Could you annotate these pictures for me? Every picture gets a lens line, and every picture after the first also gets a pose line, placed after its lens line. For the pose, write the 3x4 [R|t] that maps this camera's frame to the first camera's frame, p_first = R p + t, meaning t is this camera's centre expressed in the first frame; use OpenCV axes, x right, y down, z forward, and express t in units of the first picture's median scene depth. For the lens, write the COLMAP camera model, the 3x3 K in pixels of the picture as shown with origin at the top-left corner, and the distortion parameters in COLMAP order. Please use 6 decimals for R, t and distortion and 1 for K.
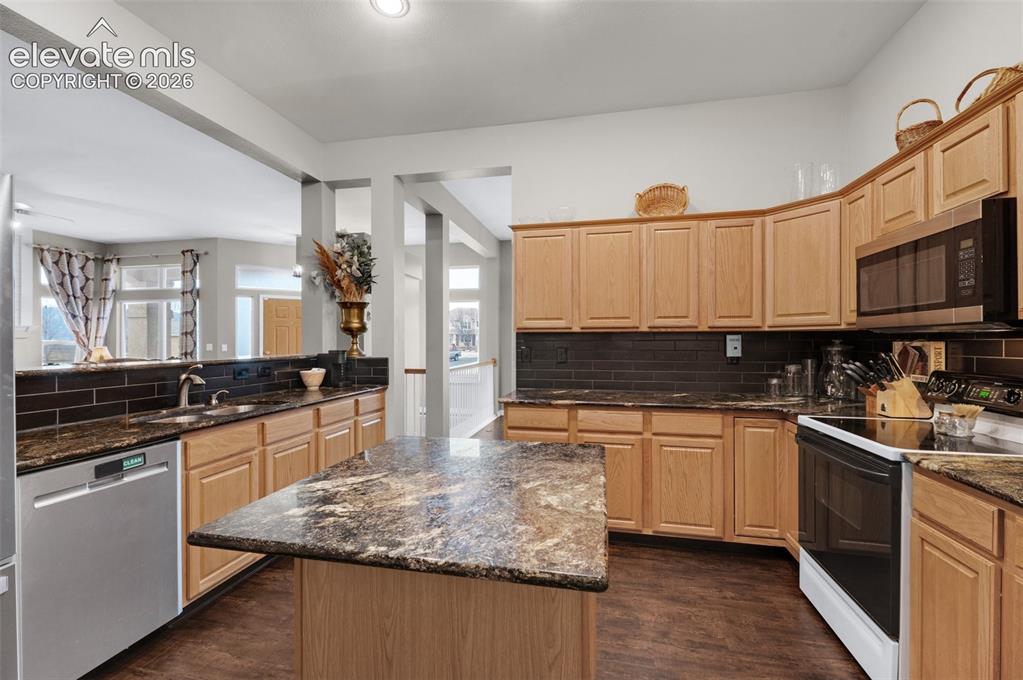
lens RADIAL K [[439.1, 0, 507.8], [0, 439.1, 339.6], [0, 0, 1]] dist [0.001485, -0.002515]
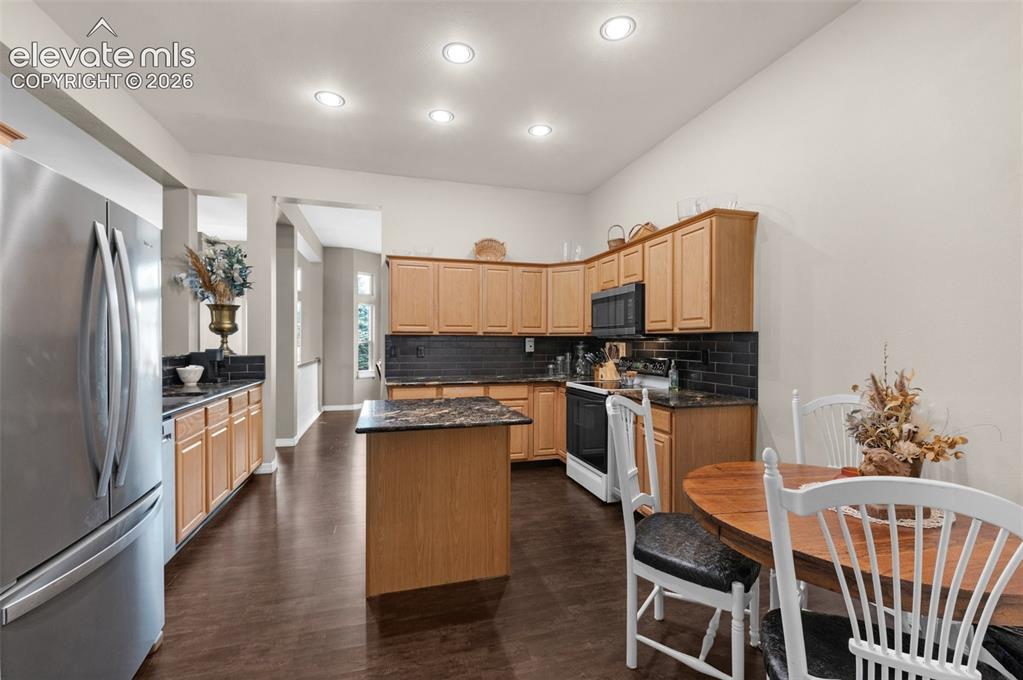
lens RADIAL K [[439.1, 0, 516.5], [0, 439.1, 341.5], [0, 0, 1]] dist [0.001485, -0.002515]
pose [[0.868106, 0.005194, 0.496351, -0.321107], [-0.005968, 0.999982, -0.000027, 0.001947], [-0.496342, -0.002938, 0.868122, -0.366263]]
